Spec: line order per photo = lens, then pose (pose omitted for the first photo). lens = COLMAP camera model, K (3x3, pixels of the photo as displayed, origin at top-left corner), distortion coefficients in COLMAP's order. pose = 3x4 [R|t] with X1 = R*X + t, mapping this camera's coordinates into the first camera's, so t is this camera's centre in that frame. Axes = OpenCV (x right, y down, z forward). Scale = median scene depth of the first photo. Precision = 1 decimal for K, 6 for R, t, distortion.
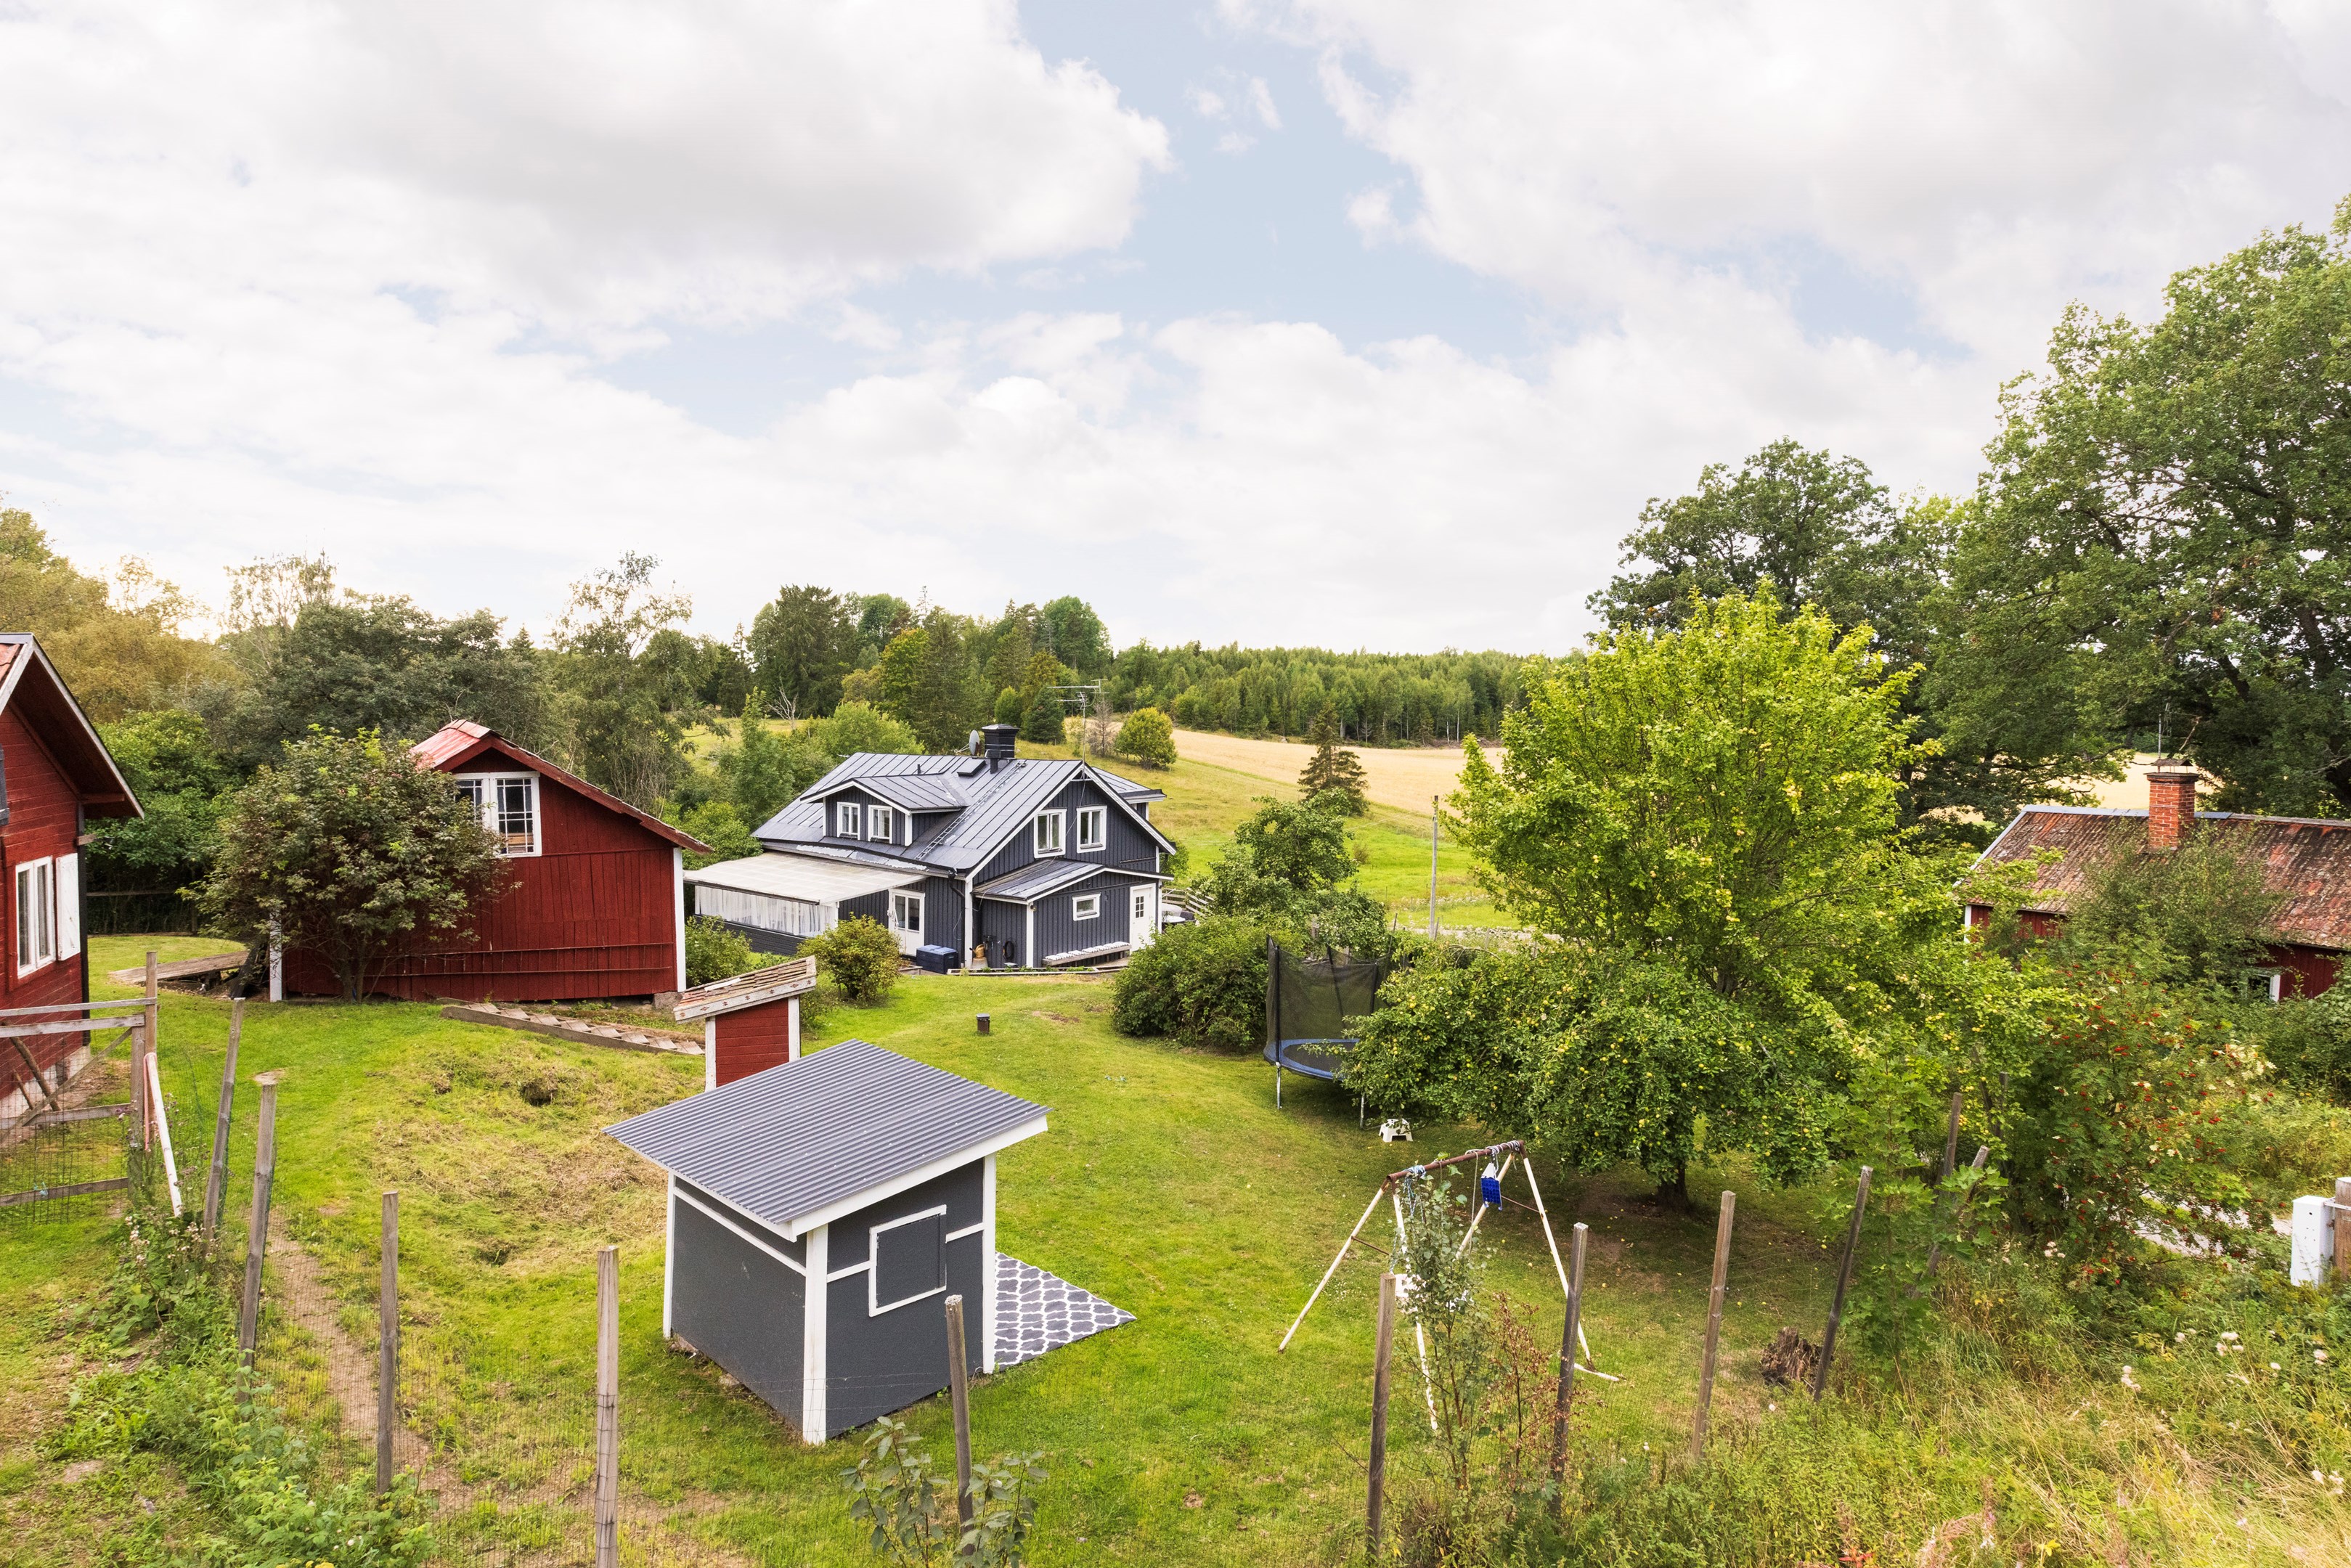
lens RADIAL K [[1273.5, 0, 1175.5], [0, 1273.5, 784.0], [0, 0, 1]] dist [0.006022, -0.002129]
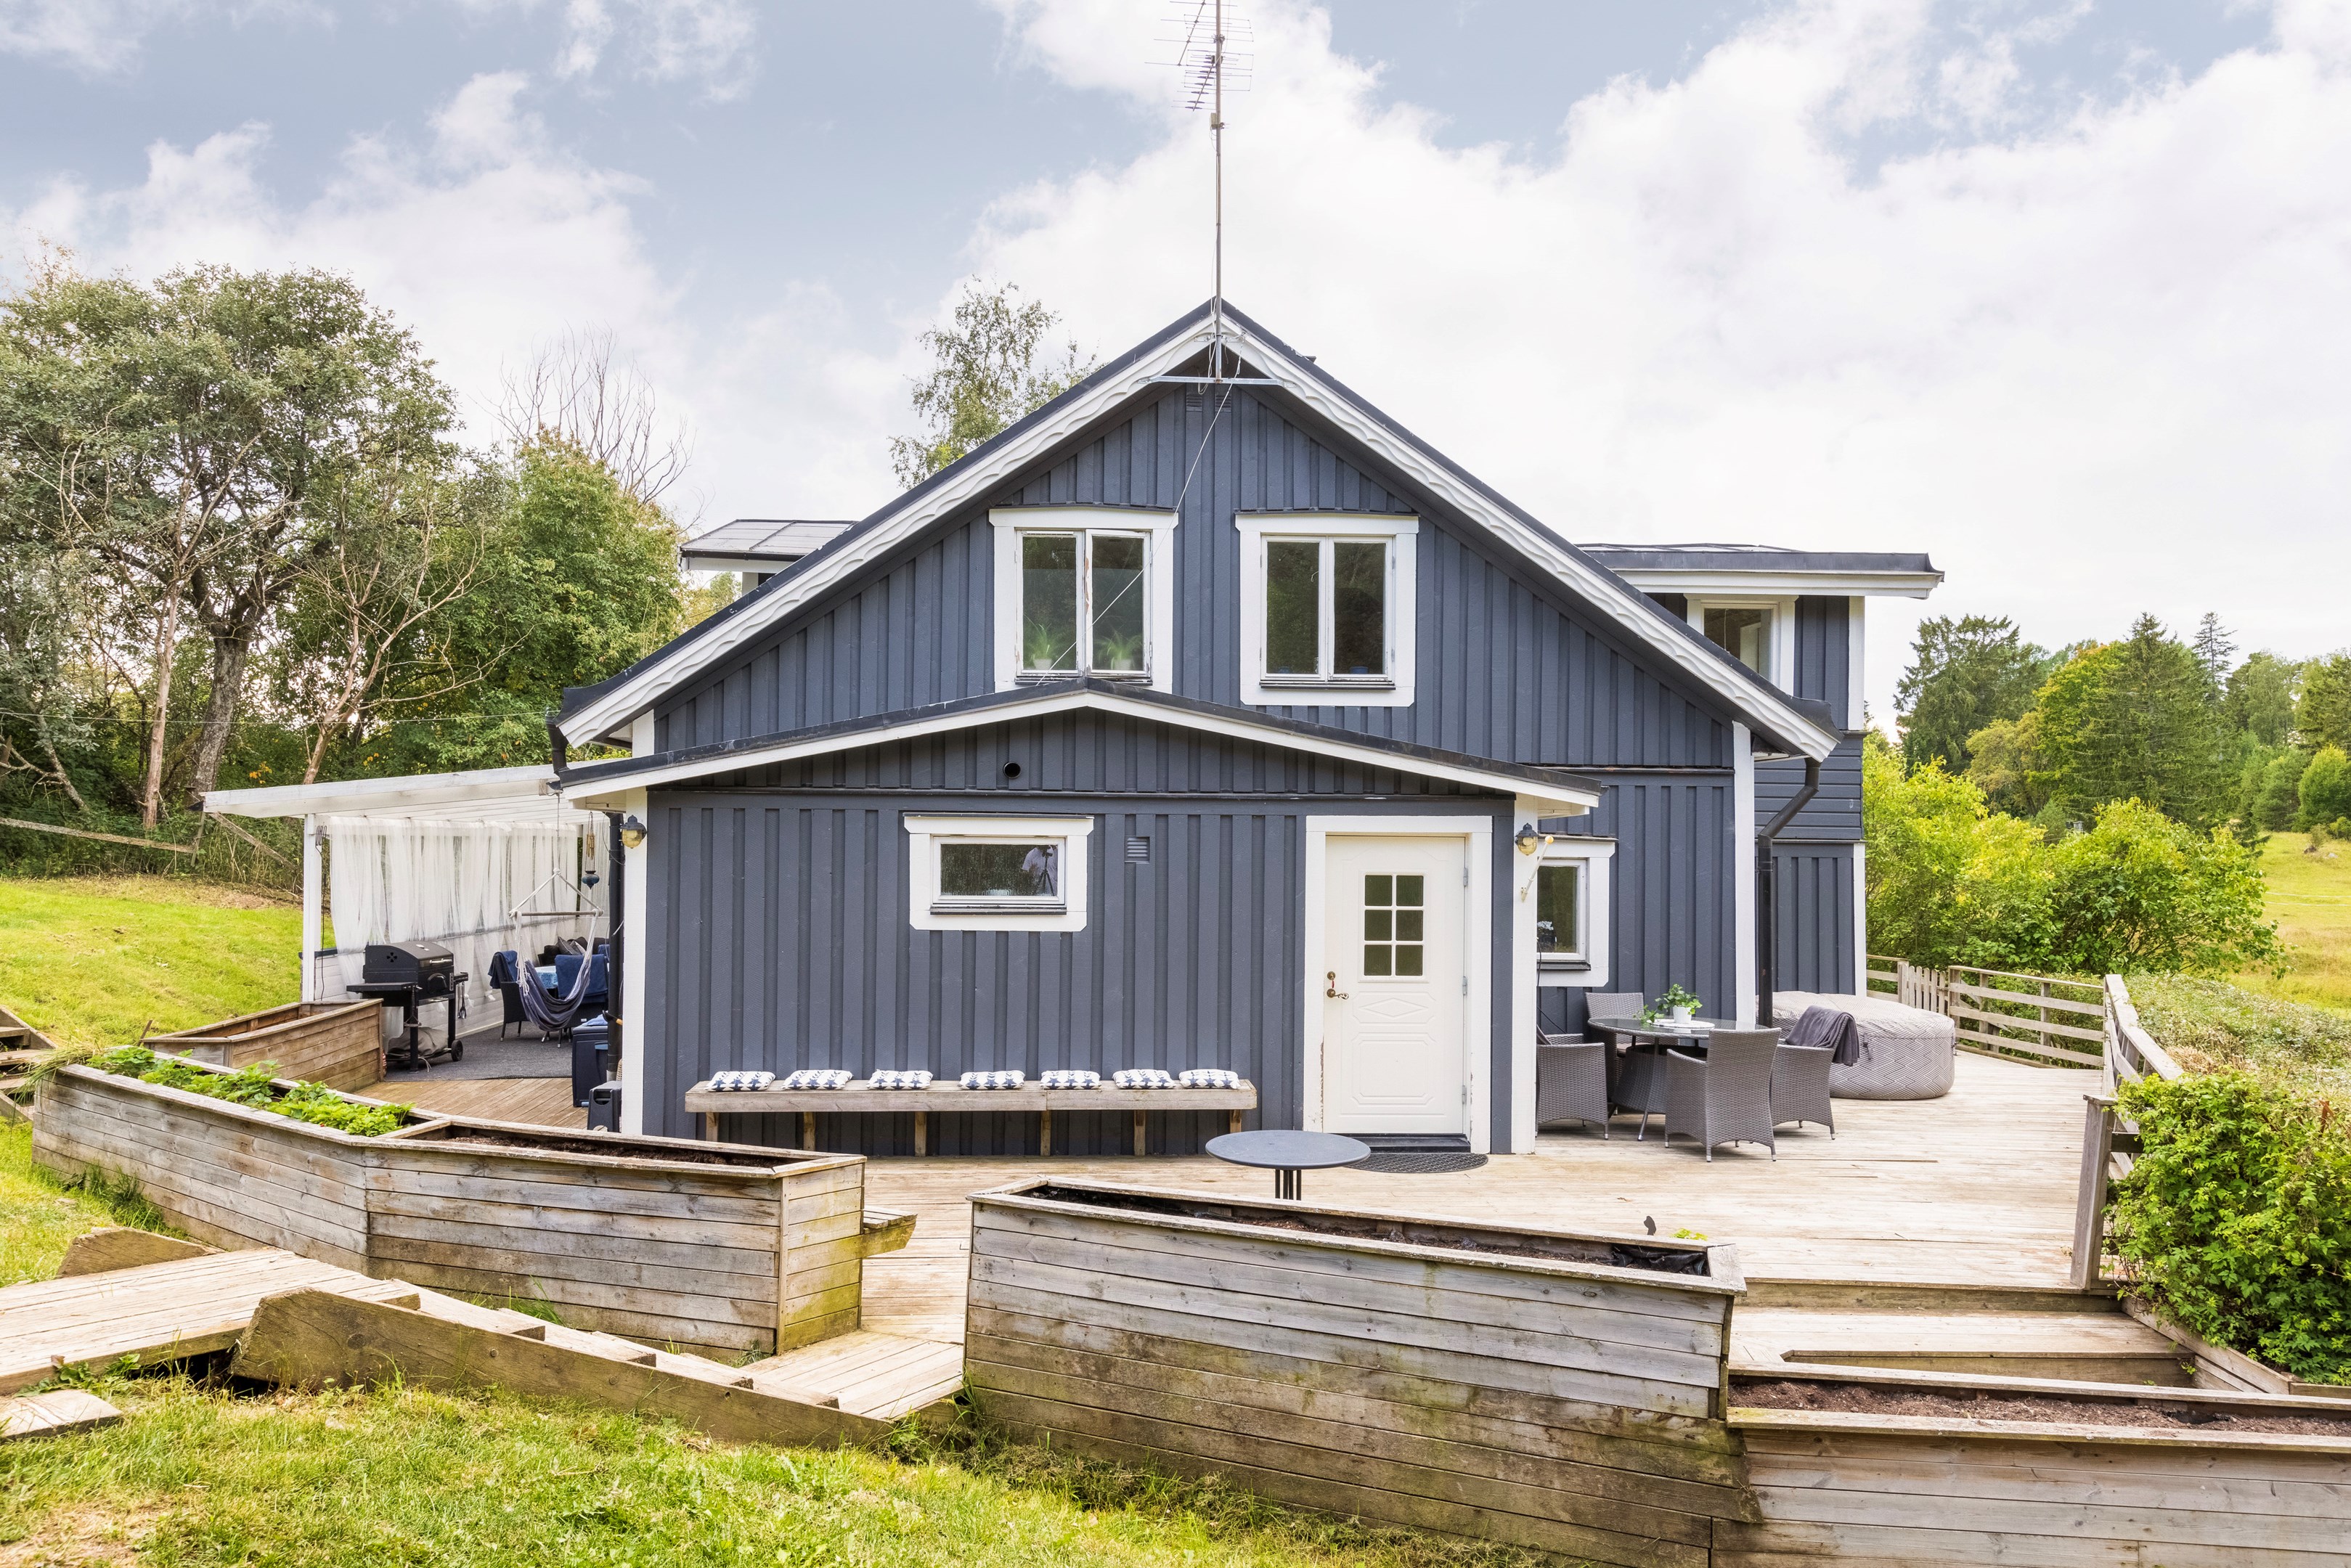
lens RADIAL K [[1594.1, 0, 1154.6], [0, 1594.1, 831.0], [0, 0, 1]] dist [0.029257, 0.004431]
pose [[0.683146, -0.010471, -0.730207, 0.030725], [-0.045777, 0.997317, -0.057128, 0.022203], [0.728846, 0.072454, 0.680833, 0.179414]]
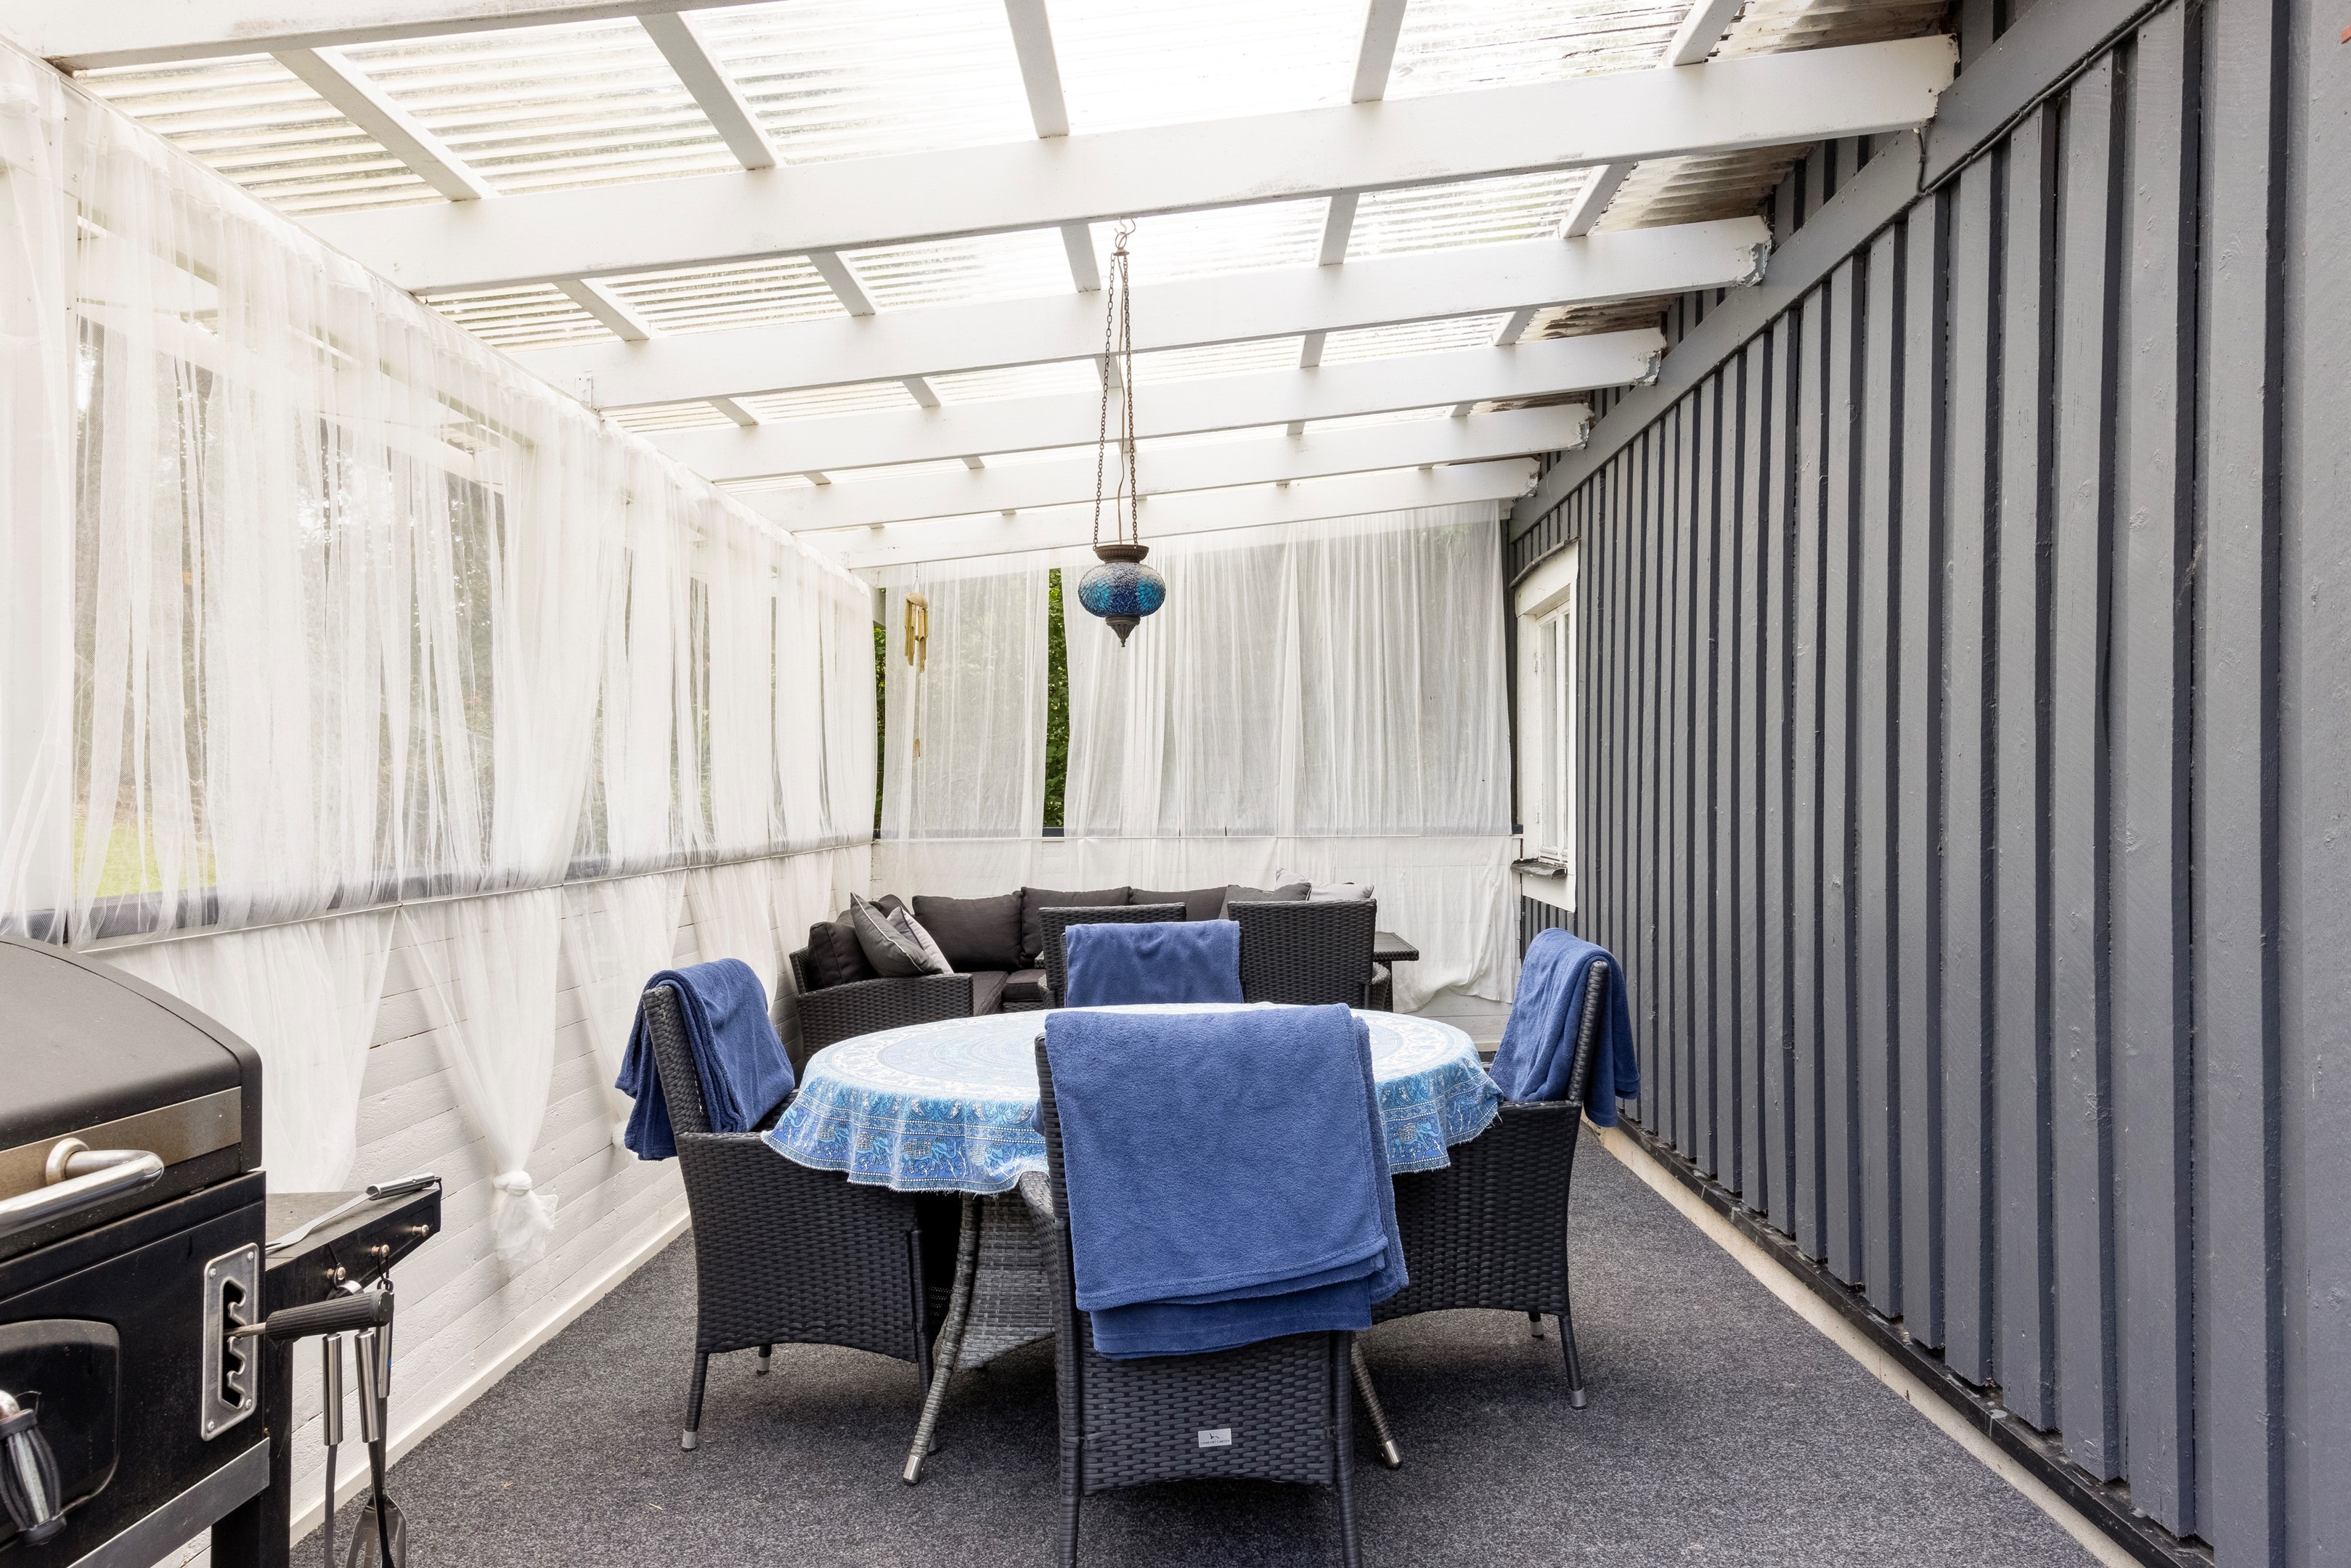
lens RADIAL K [[1564.6, 0, 1169.0], [0, 1564.6, 791.7], [0, 0, 1]] dist [0.019082, 0.000363]
pose [[0.630541, -0.011552, -0.776070, -0.047824], [-0.047656, 0.997427, -0.053566, 0.024302], [0.774692, 0.070759, 0.628368, 0.209313]]
